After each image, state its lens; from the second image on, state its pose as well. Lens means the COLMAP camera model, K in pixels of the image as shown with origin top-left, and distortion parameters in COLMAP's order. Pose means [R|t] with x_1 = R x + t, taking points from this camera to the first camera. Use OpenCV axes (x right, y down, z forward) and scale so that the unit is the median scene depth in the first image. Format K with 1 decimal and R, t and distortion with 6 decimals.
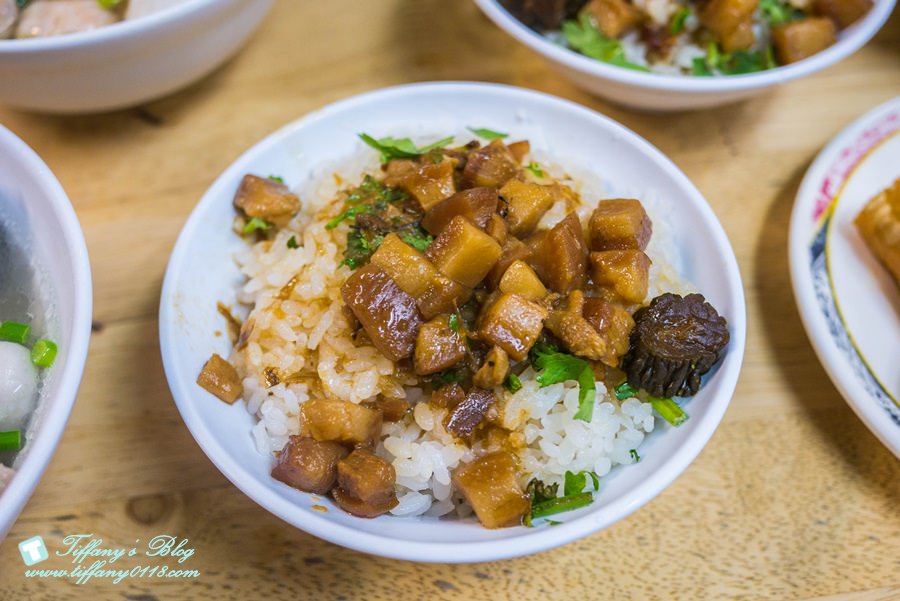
lens RADIAL K [[1040.6, 0, 448.9], [0, 1040.6, 299.0], [0, 0, 1]] dist [-0.007182, 0.019429]
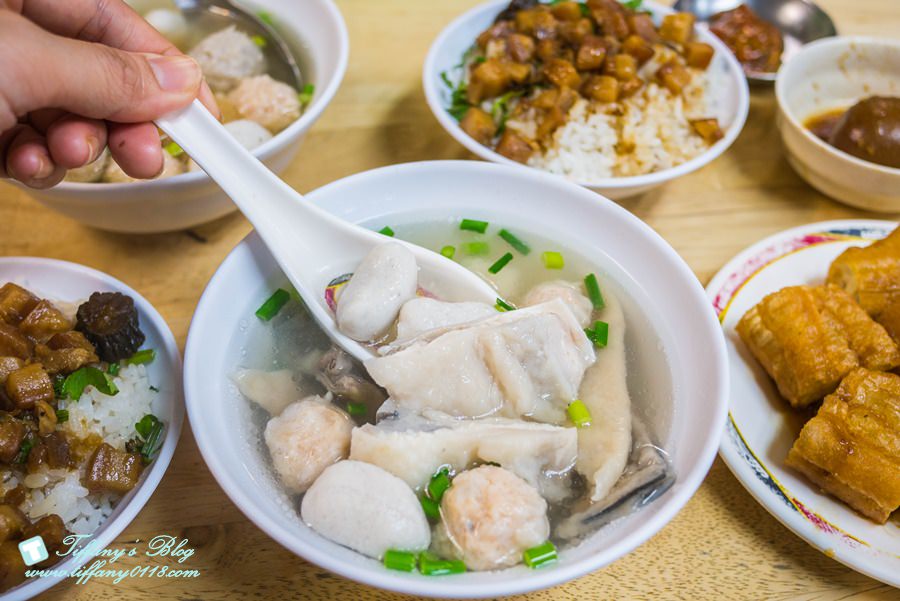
lens RADIAL K [[1037.6, 0, 450.1], [0, 1037.6, 299.5], [0, 0, 1]] dist [-0.004147, 0.014185]
pose [[0.450687, -0.665029, 0.595498, -0.428390], [0.706746, 0.673341, 0.217078, 0.040820], [-0.545336, 0.323031, 0.773472, -0.423595]]
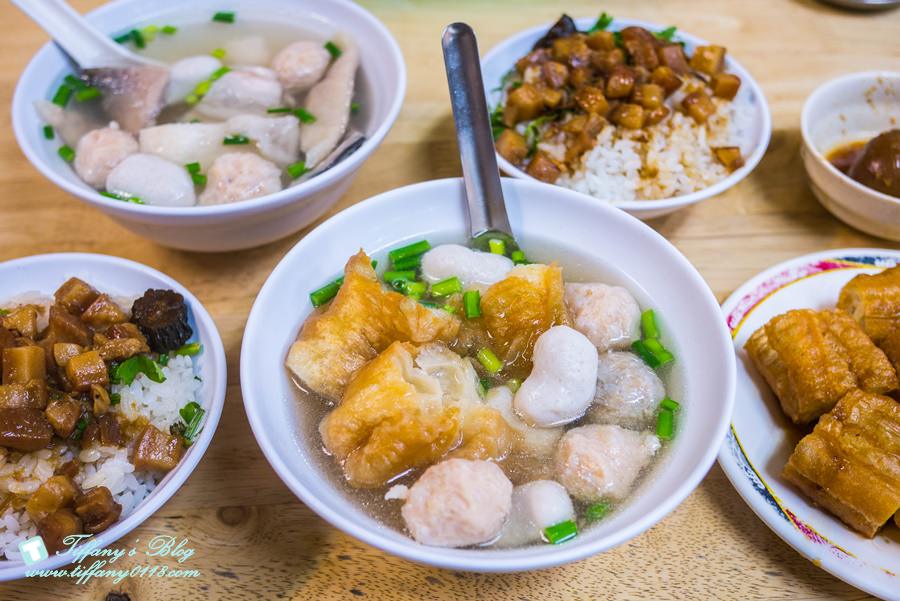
lens RADIAL K [[1037.6, 0, 450.1], [0, 1037.6, 299.5], [0, 0, 1]] dist [-0.004147, 0.014185]
pose [[0.511511, -0.640605, 0.572697, -0.472108], [0.689849, 0.703518, 0.170793, 0.056596], [-0.512314, 0.307712, 0.801778, -0.552043]]
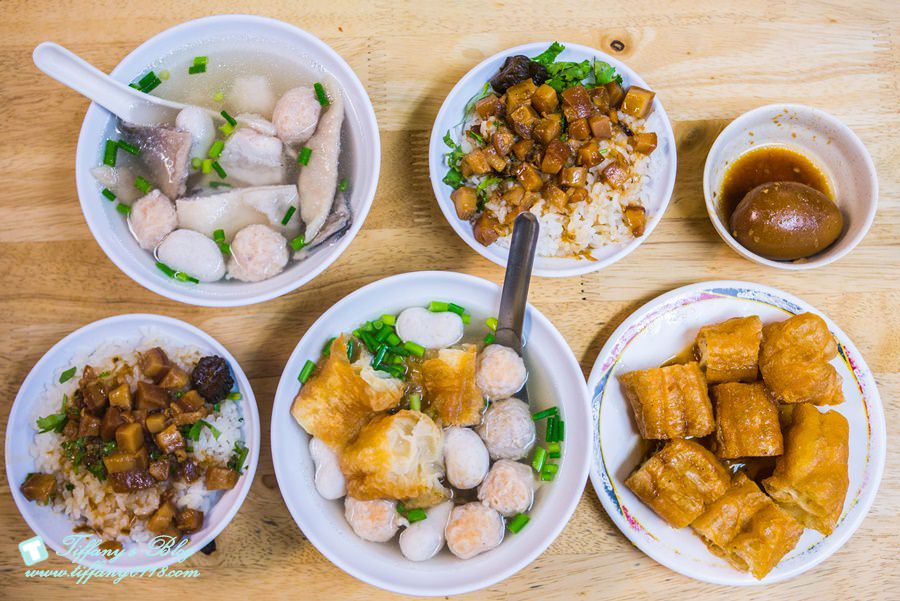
lens RADIAL K [[1037.6, 0, 450.1], [0, 1037.6, 299.5], [0, 0, 1]] dist [-0.004147, 0.014185]
pose [[0.541410, -0.828596, 0.142494, 0.331920], [0.692413, 0.535568, 0.483459, -0.847469], [-0.476907, -0.163085, 0.863692, -1.314753]]
